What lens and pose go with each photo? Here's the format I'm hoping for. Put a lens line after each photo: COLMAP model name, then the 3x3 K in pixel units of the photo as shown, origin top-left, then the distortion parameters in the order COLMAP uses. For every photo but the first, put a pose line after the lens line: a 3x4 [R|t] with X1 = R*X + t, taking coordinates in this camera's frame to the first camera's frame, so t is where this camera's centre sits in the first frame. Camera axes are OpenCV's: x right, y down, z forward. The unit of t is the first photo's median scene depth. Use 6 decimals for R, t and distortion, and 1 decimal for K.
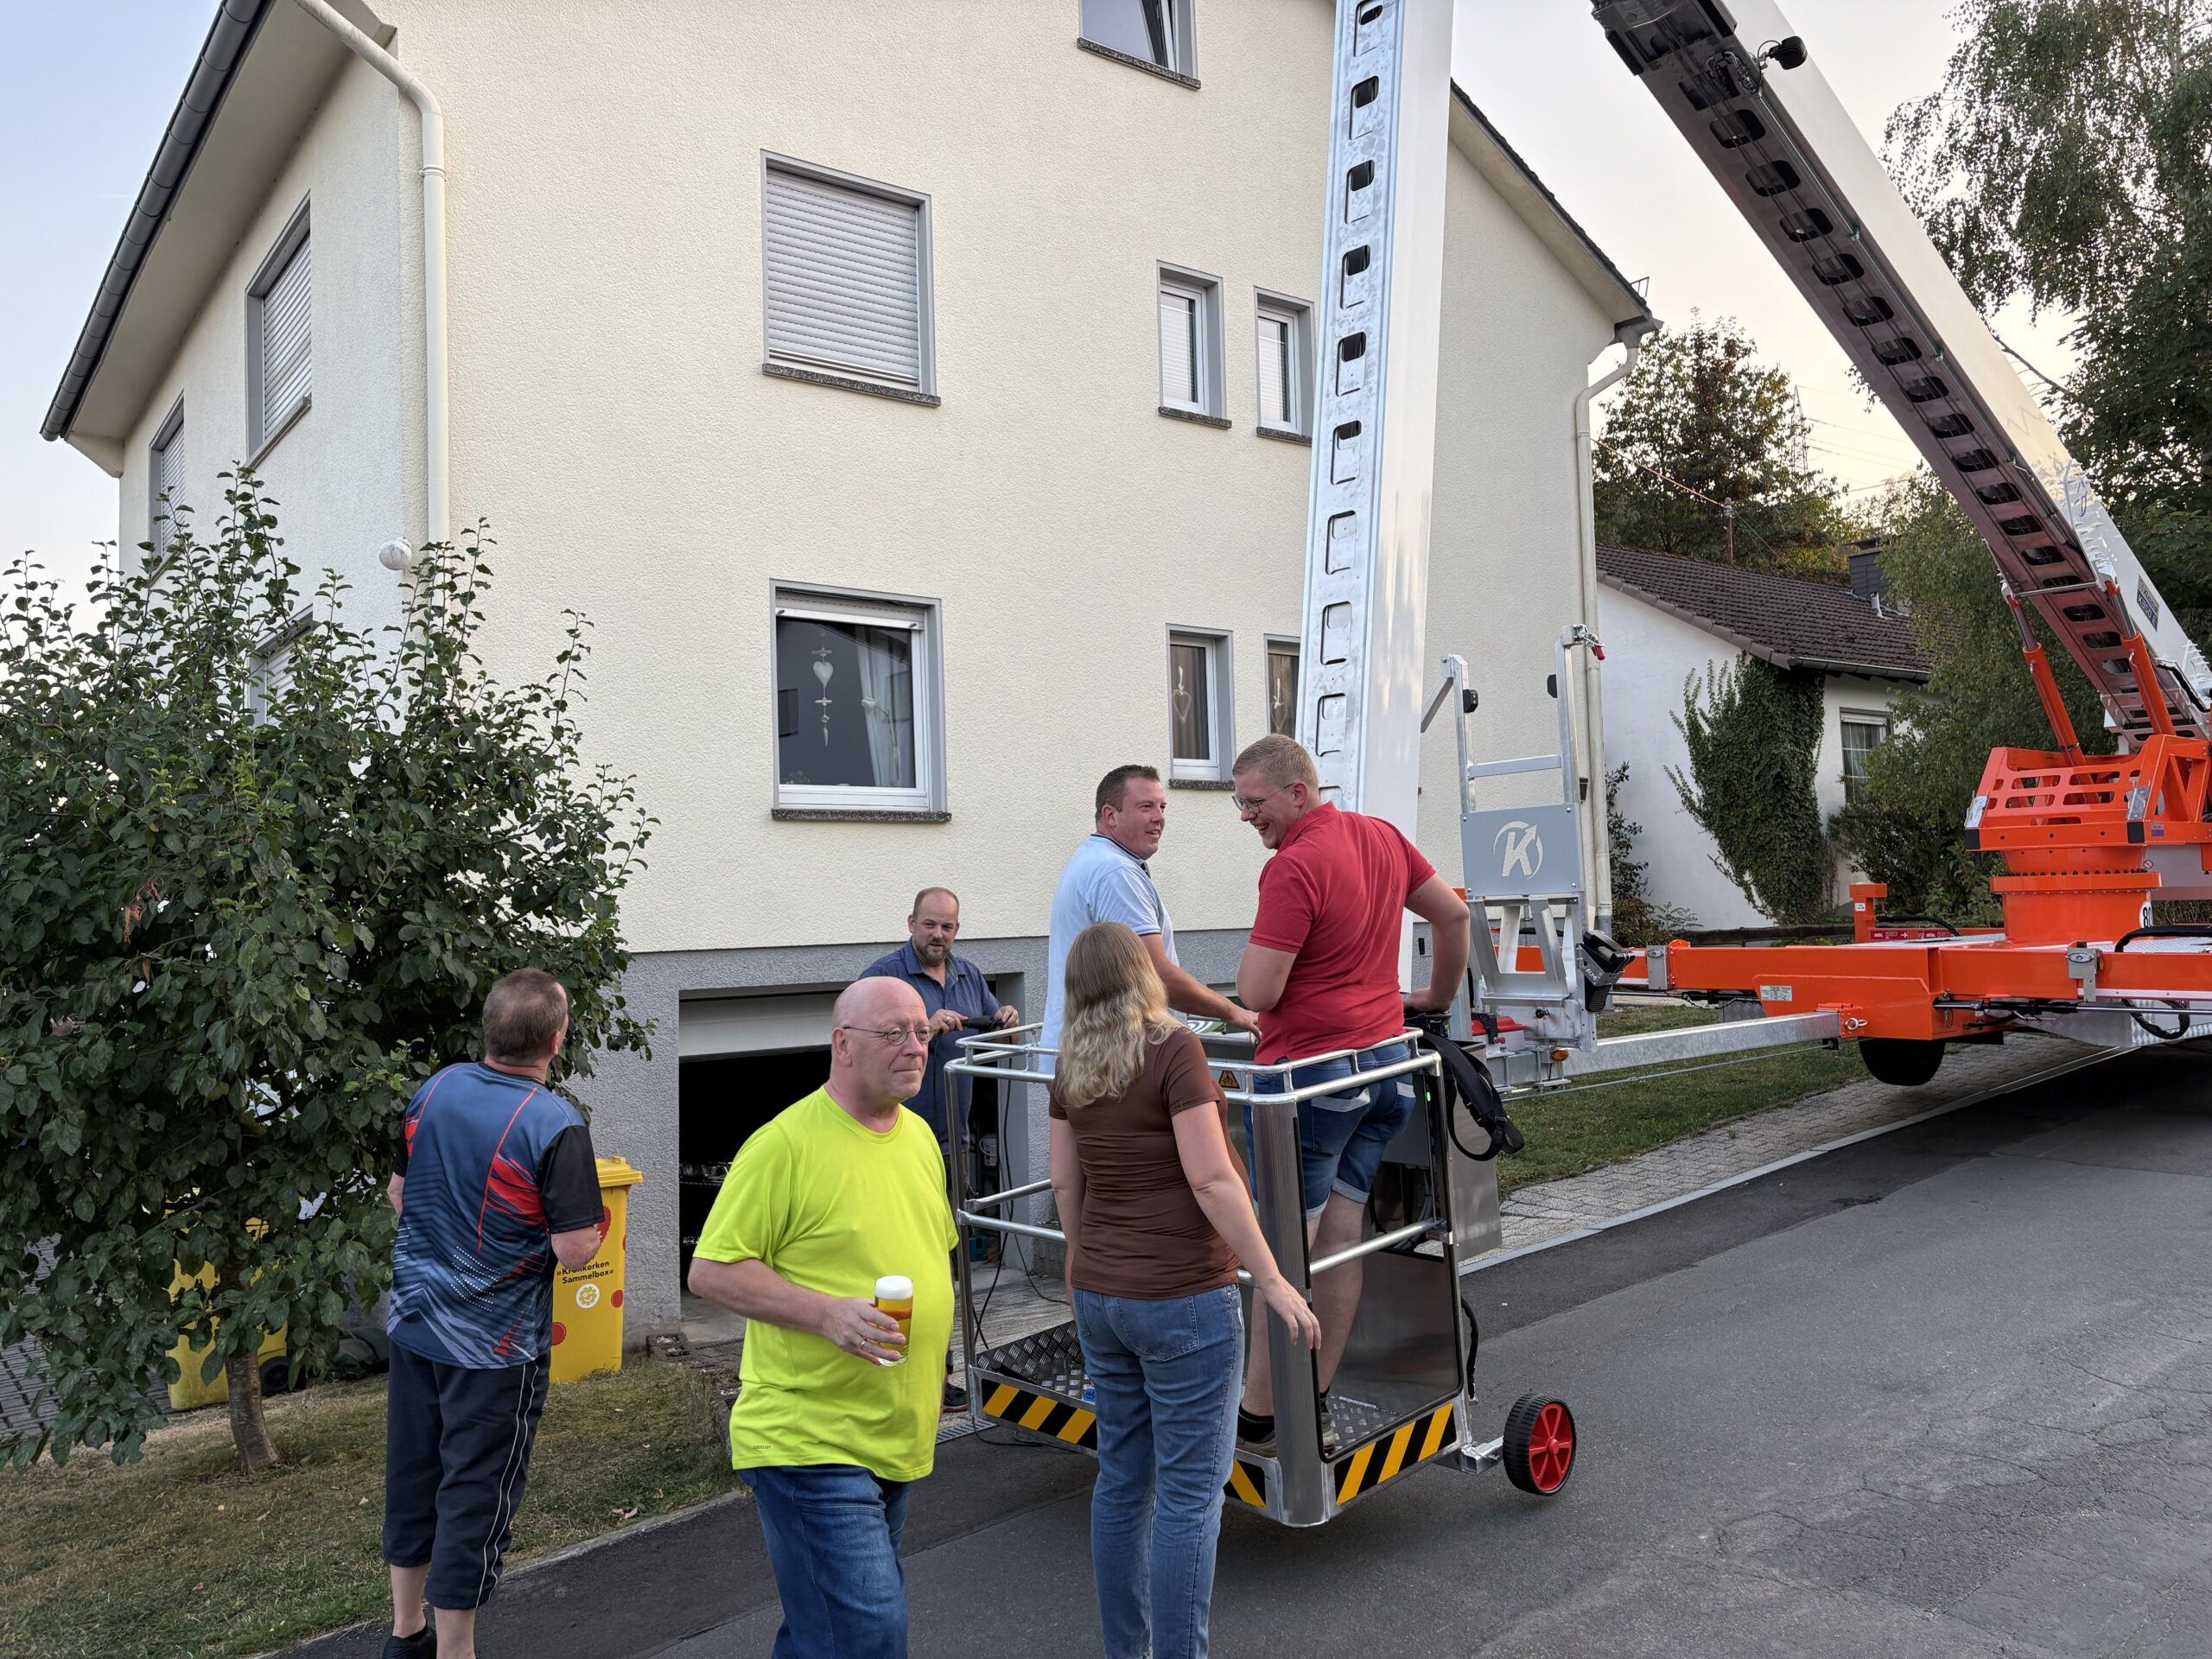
lens RADIAL K [[1647.1, 0, 1111.0], [0, 1647.1, 814.8], [0, 0, 1]] dist [0.034564, -0.024162]
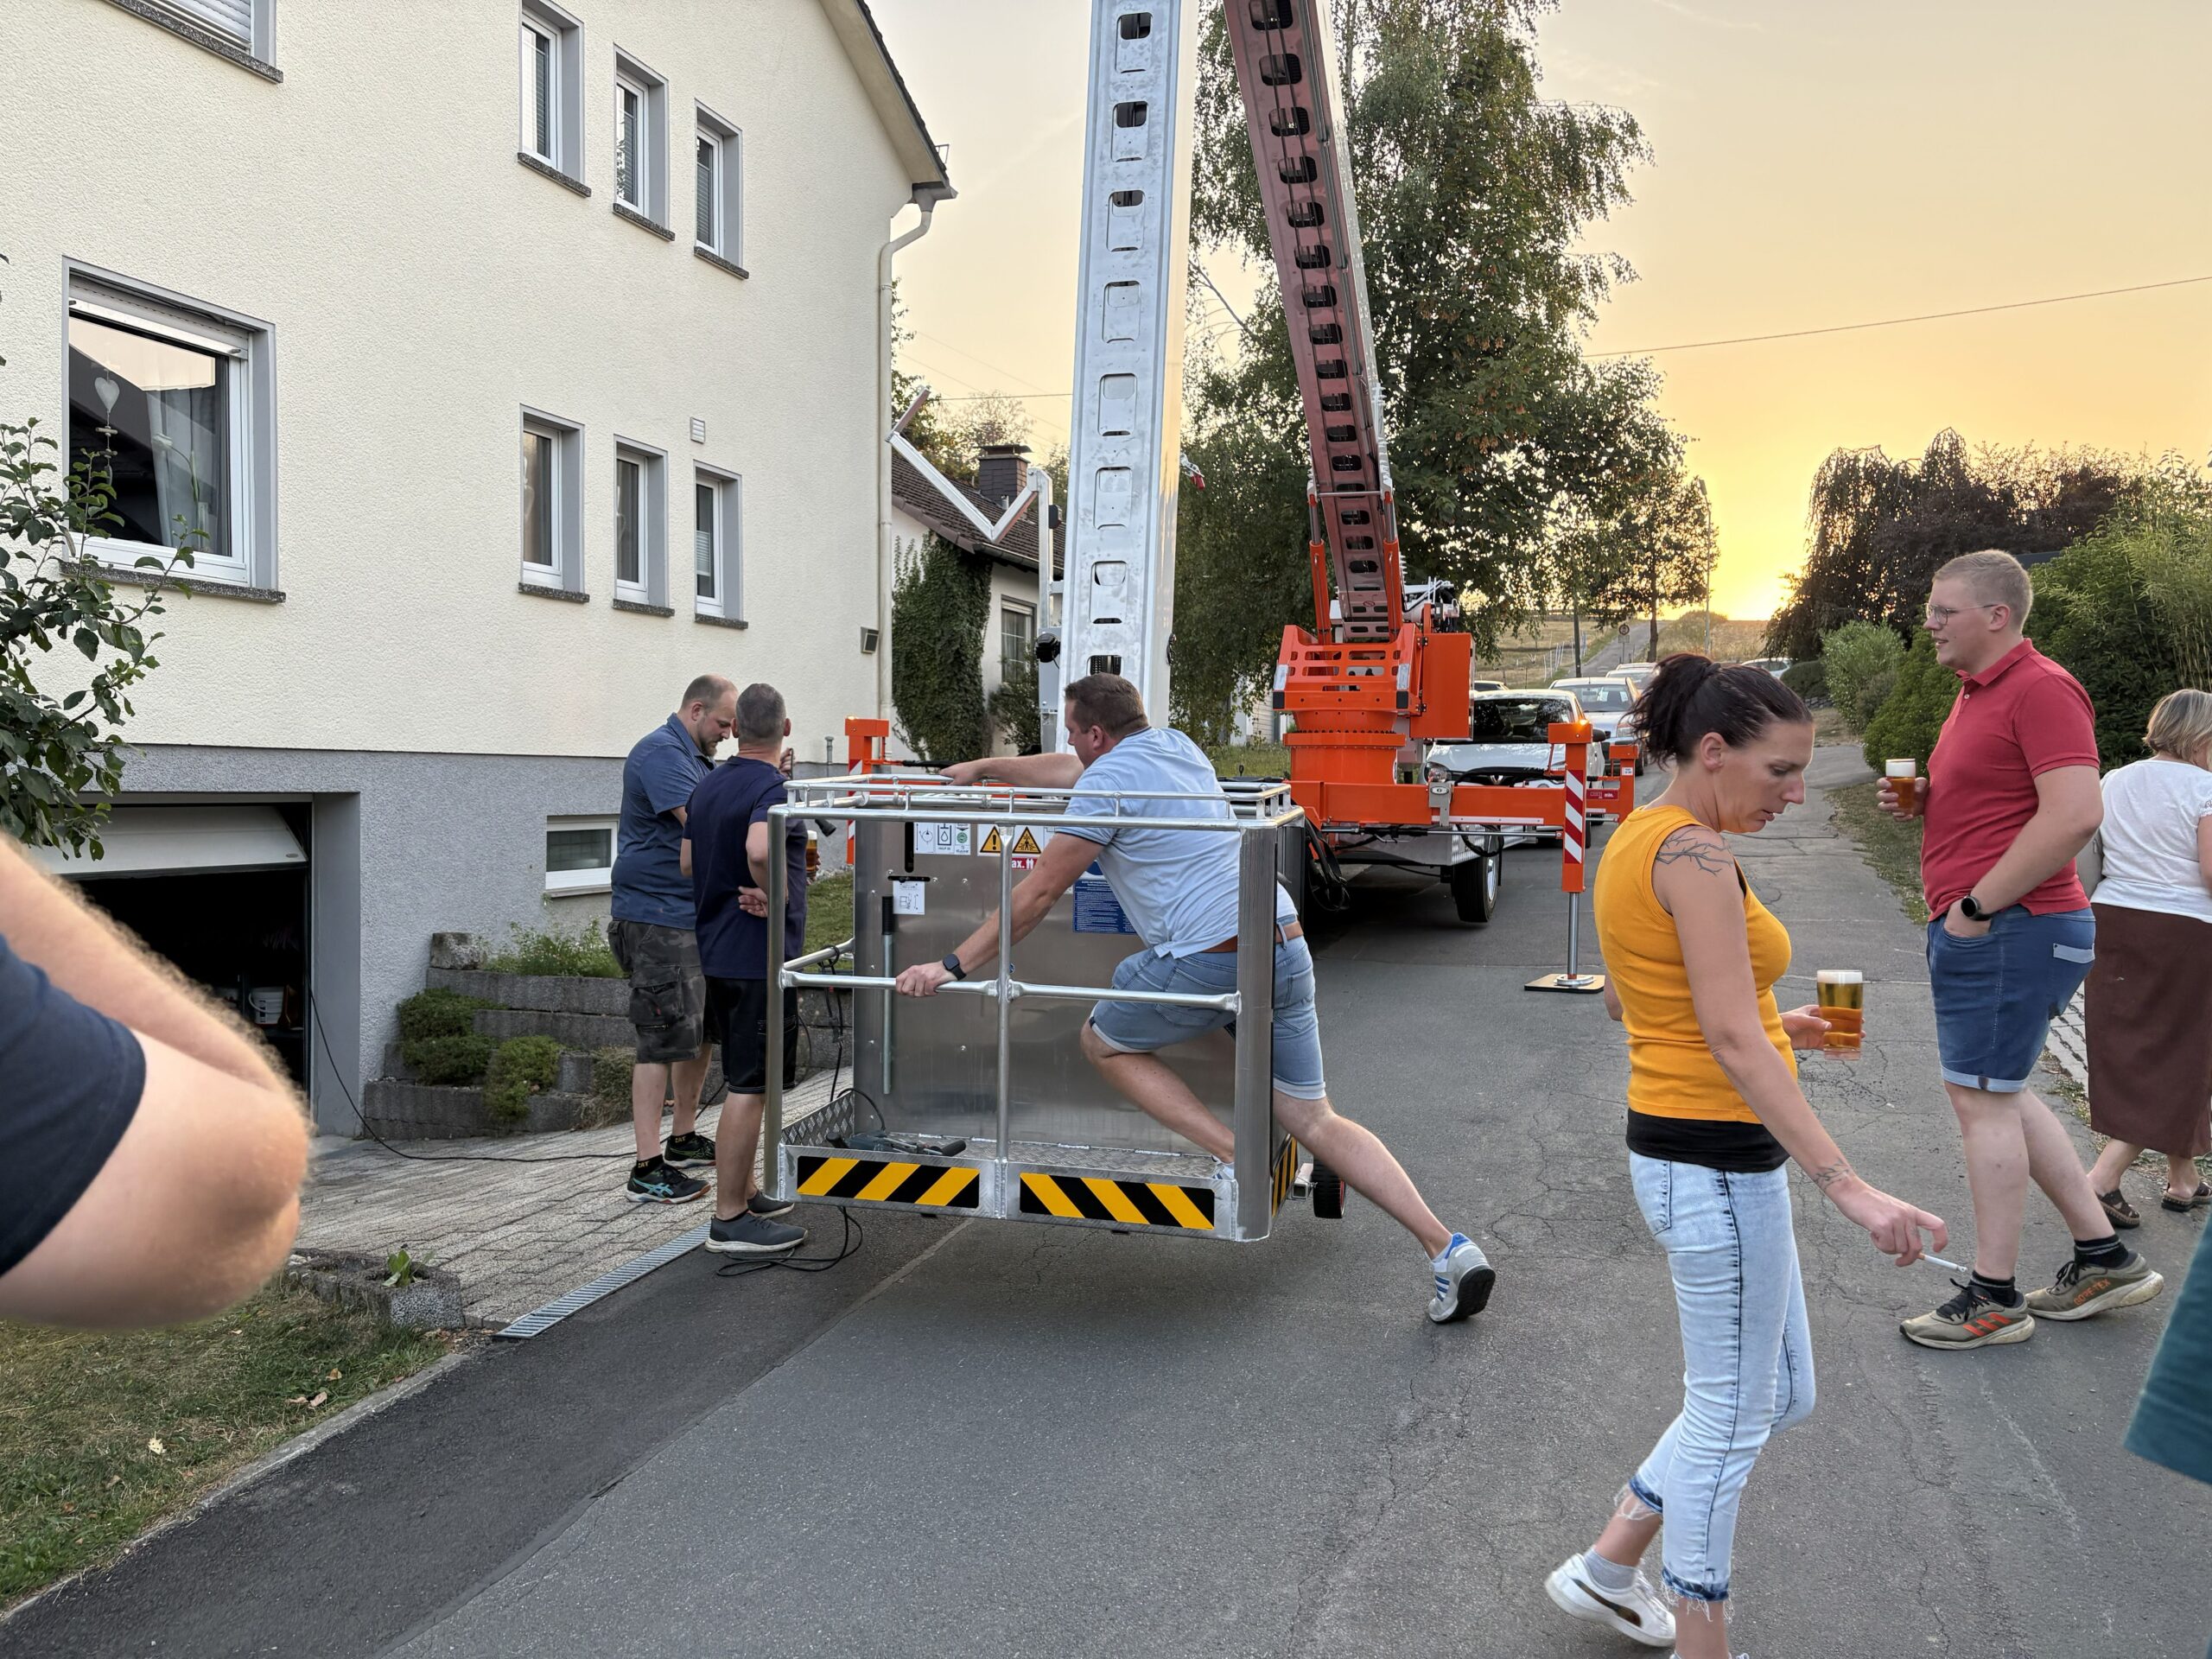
lens RADIAL K [[1647.1, 0, 1078.1], [0, 1647.1, 819.5], [0, 0, 1]] dist [0.034564, -0.024162]
pose [[0.843254, 0.024346, 0.536964, -0.233978], [-0.064217, 0.996382, 0.055671, 0.046226], [-0.533666, -0.081427, 0.841766, 0.096624]]
